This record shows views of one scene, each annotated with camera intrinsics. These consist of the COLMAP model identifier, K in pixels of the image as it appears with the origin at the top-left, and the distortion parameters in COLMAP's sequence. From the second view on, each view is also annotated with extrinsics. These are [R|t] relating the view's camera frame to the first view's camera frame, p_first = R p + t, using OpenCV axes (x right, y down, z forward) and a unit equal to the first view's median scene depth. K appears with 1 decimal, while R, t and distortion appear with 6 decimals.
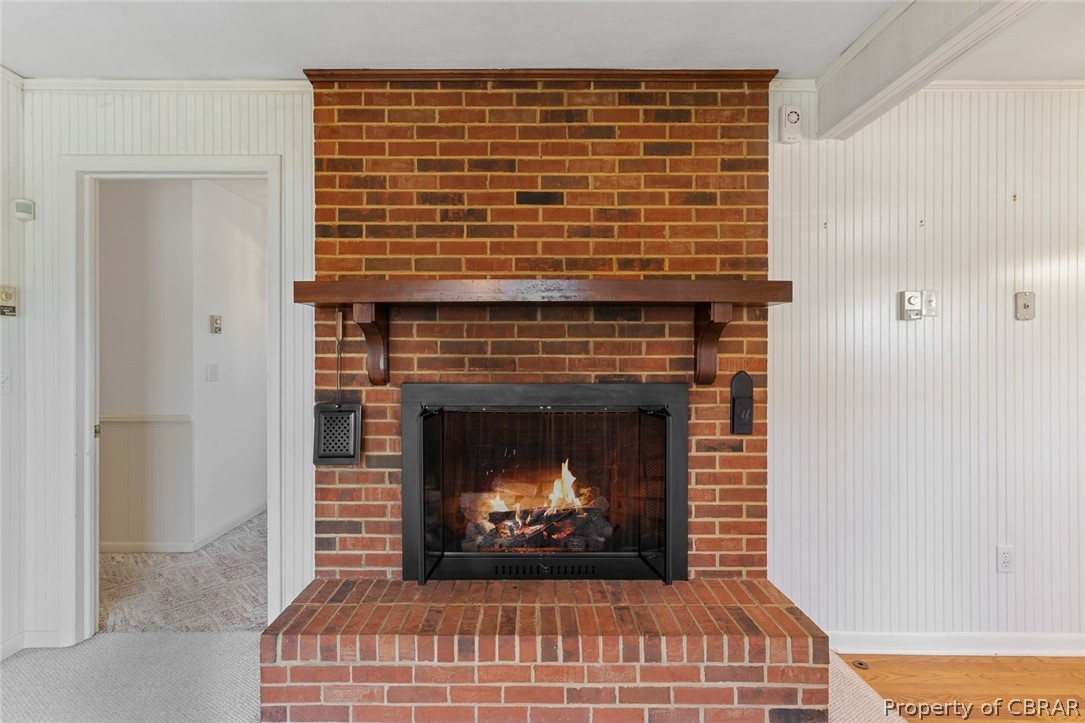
lens RADIAL K [[506.8, 0, 531.3], [0, 506.8, 357.2], [0, 0, 1]] dist [0.006275, -0.000314]
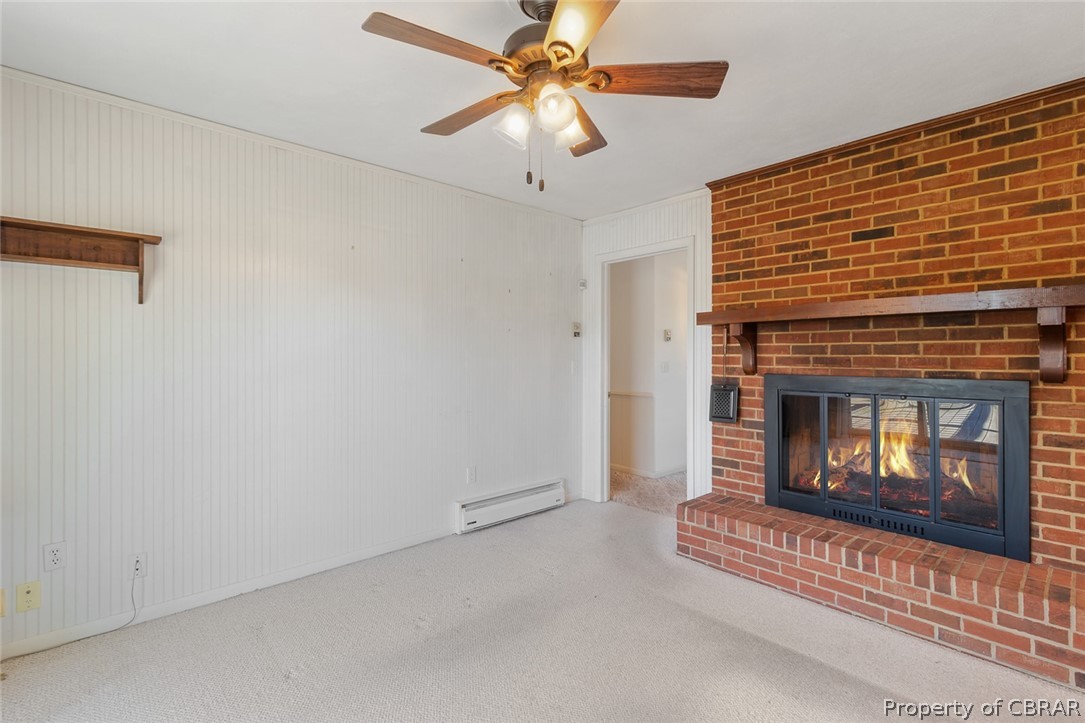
lens RADIAL K [[506.8, 0, 540.0], [0, 506.8, 357.5], [0, 0, 1]] dist [0.006275, -0.000314]
pose [[0.671289, 0.001889, -0.741193, 0.411389], [-0.001834, 0.999998, 0.000888, 0.002533], [0.741193, 0.000763, 0.671291, -0.504950]]
